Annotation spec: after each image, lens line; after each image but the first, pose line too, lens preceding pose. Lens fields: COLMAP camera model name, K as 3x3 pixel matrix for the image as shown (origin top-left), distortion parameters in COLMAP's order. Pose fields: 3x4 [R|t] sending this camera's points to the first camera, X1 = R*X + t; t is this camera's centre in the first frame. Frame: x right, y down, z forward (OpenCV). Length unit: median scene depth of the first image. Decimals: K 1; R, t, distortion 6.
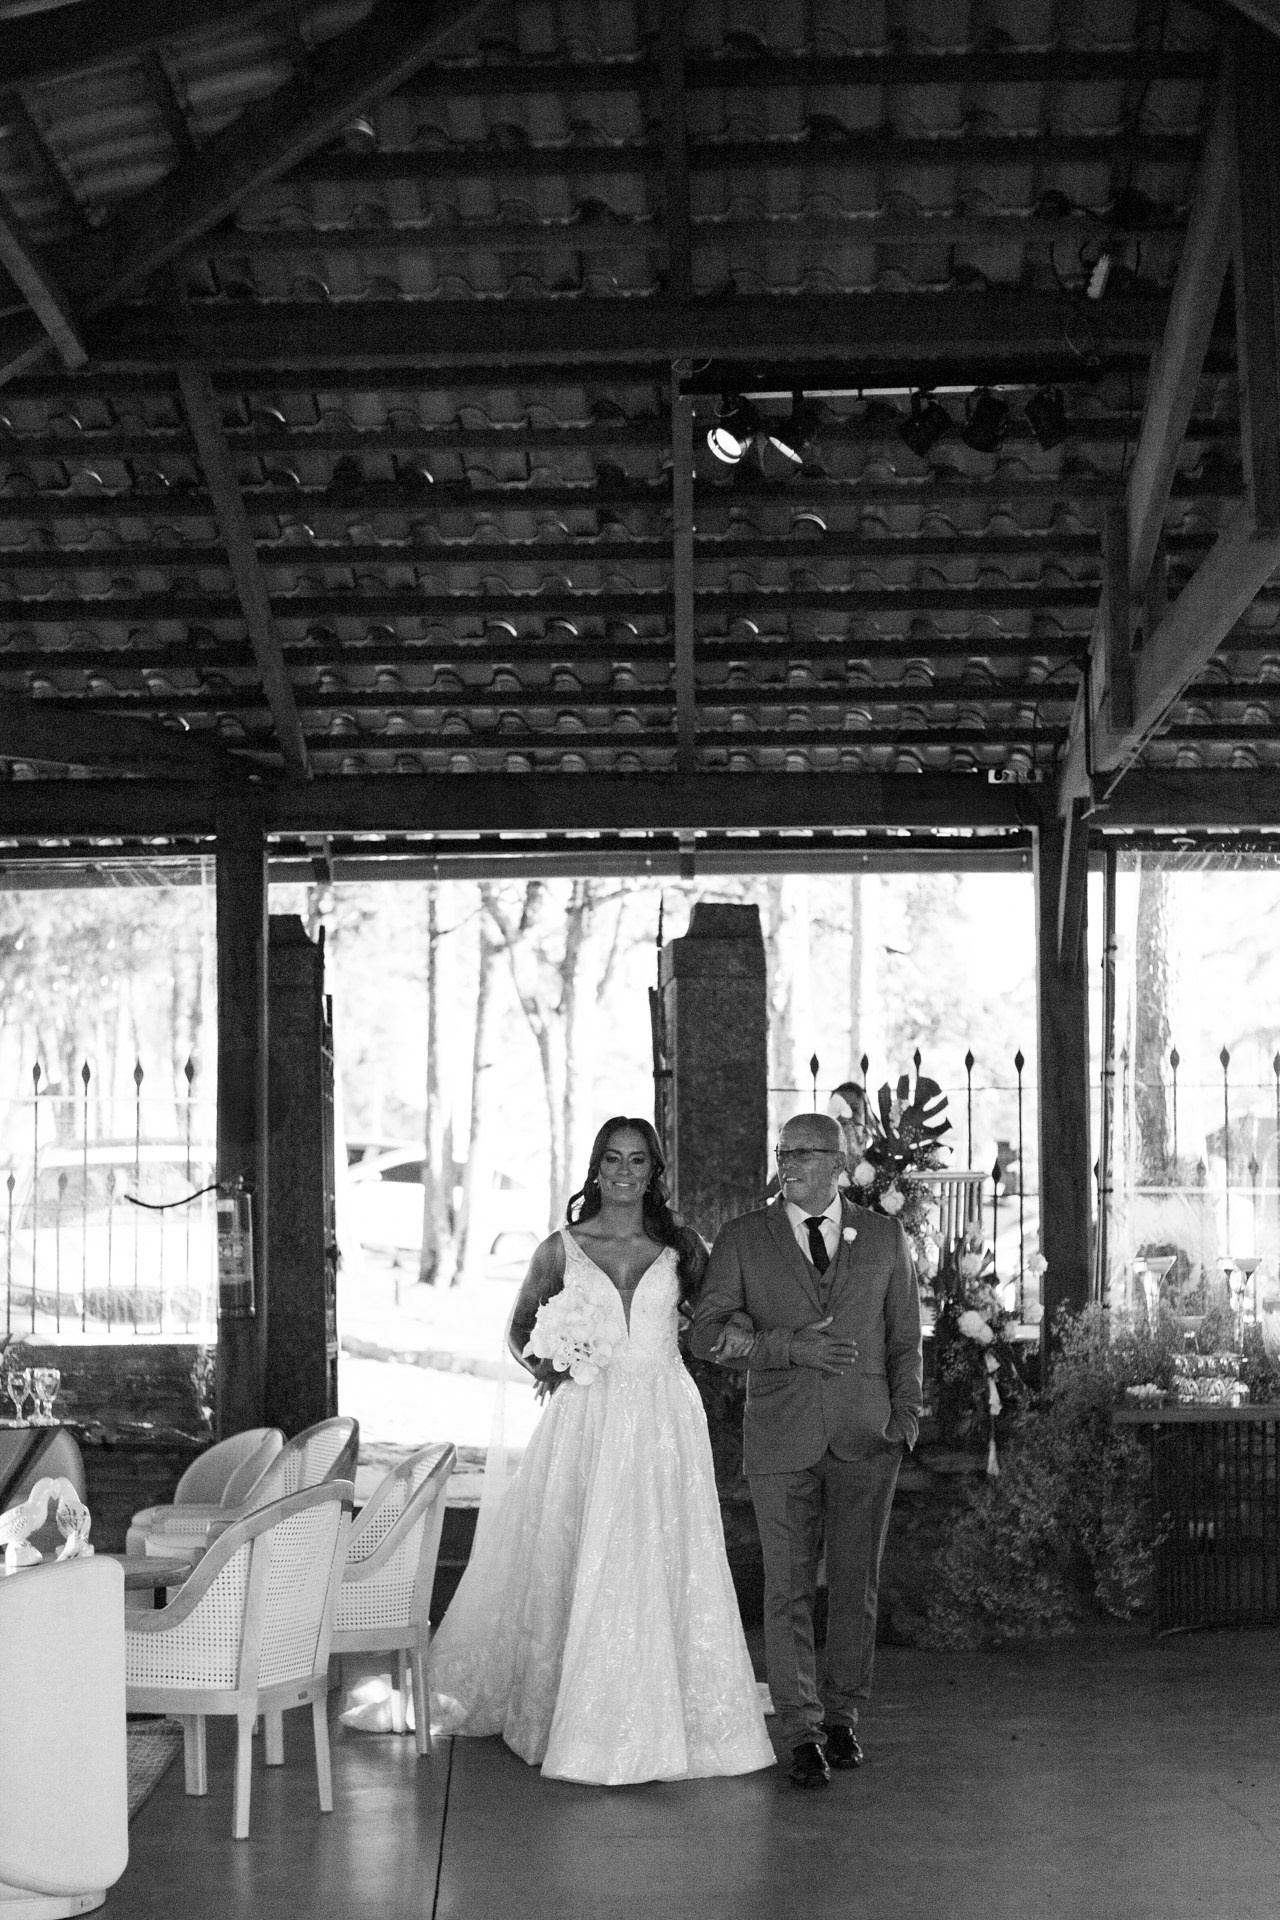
lens RADIAL K [[3583.8, 0, 640.0], [0, 3583.8, 960.0], [0, 0, 1]] dist [-0.000886, 0.026909]
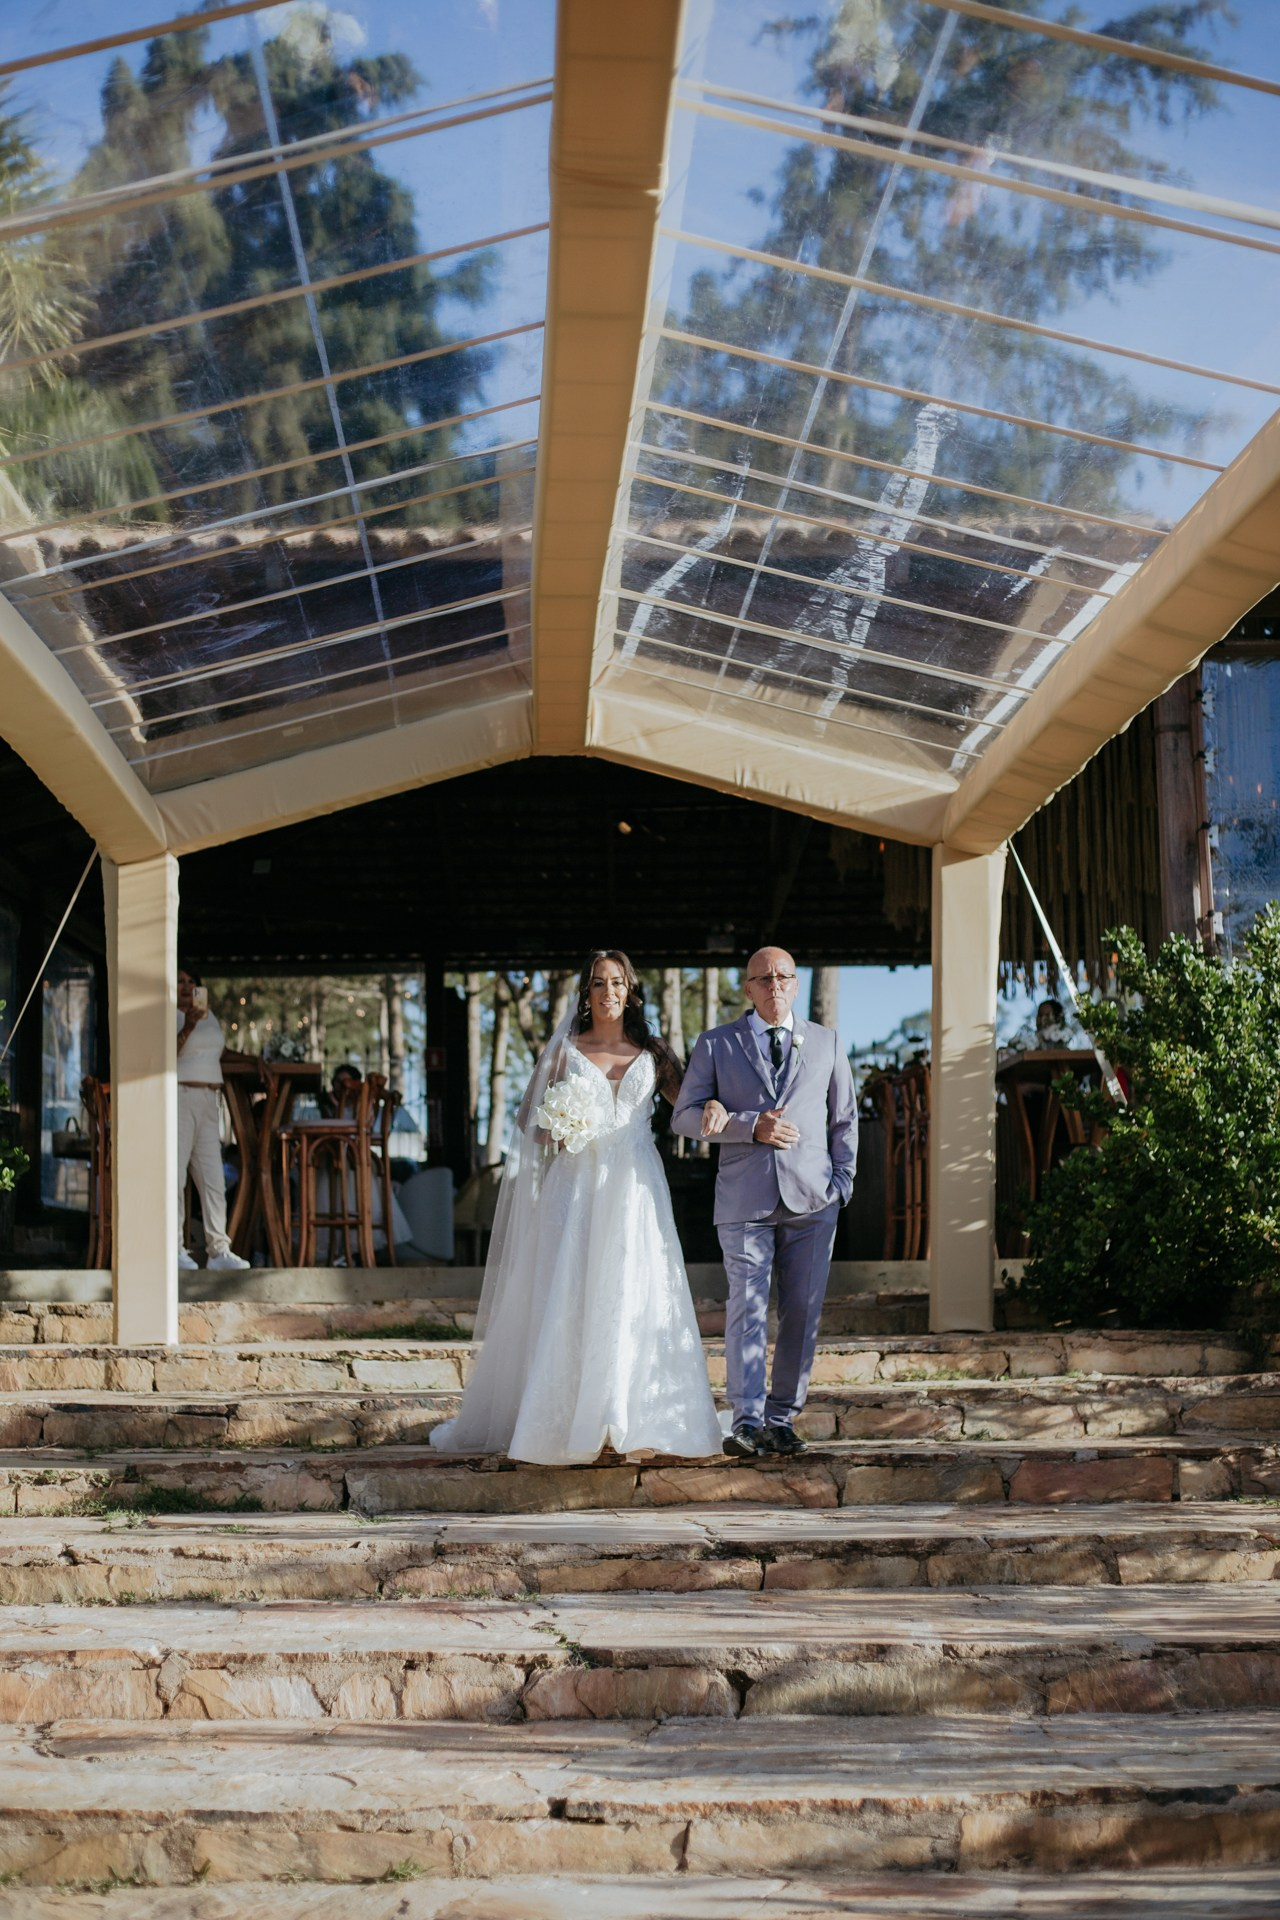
lens RADIAL K [[3583.8, 0, 640.0], [0, 3583.8, 960.0], [0, 0, 1]] dist [-0.000886, 0.026909]
pose [[0.999866, -0.000039, 0.016384, -0.008994], [0.000320, 0.999853, -0.017170, 0.011107], [-0.016381, 0.017173, 0.999718, -1.450366]]
